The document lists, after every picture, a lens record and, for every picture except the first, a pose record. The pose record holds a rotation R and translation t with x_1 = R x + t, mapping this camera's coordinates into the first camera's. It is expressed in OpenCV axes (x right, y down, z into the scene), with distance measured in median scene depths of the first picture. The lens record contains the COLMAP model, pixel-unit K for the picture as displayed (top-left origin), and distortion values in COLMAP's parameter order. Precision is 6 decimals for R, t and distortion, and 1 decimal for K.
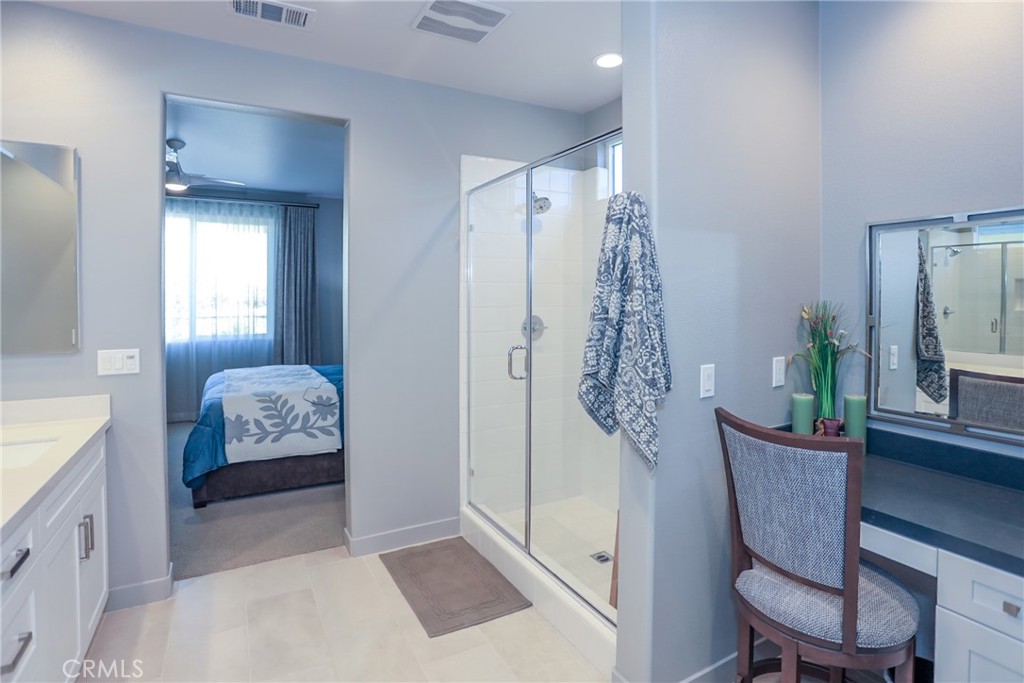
lens RADIAL K [[526.4, 0, 508.4], [0, 526.4, 289.2], [0, 0, 1]] dist [-0.035078, 0.000396]
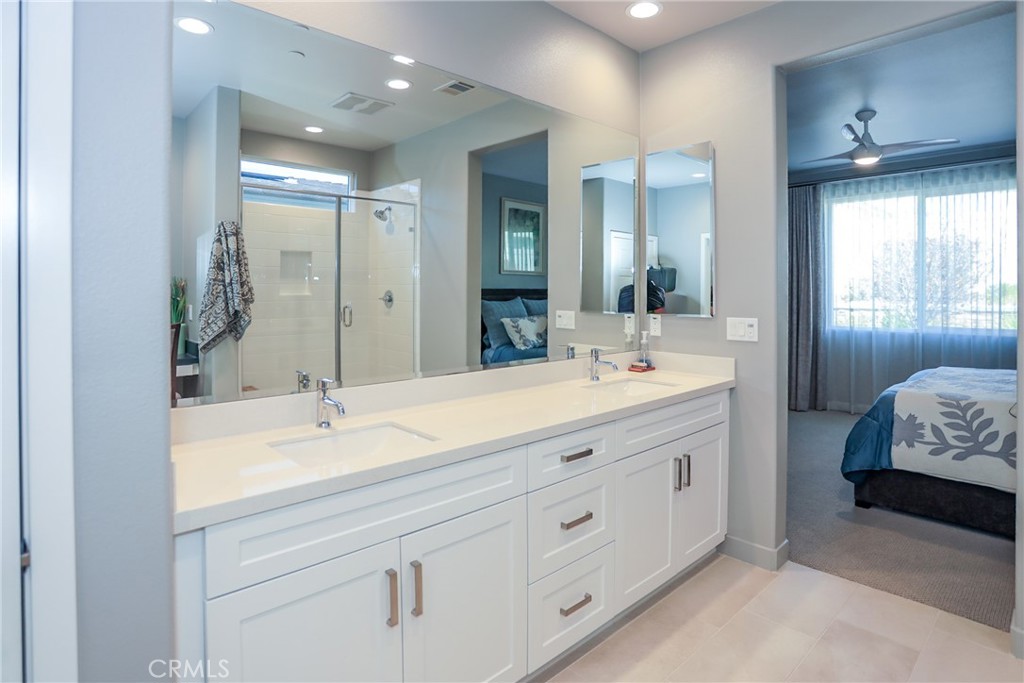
lens RADIAL K [[526.4, 0, 508.4], [0, 526.4, 289.2], [0, 0, 1]] dist [-0.035078, 0.000396]
pose [[0.238692, -0.007126, -0.971069, 0.127094], [0.009756, 0.999940, -0.004940, 0.039142], [0.971046, -0.008295, 0.238747, 0.181427]]
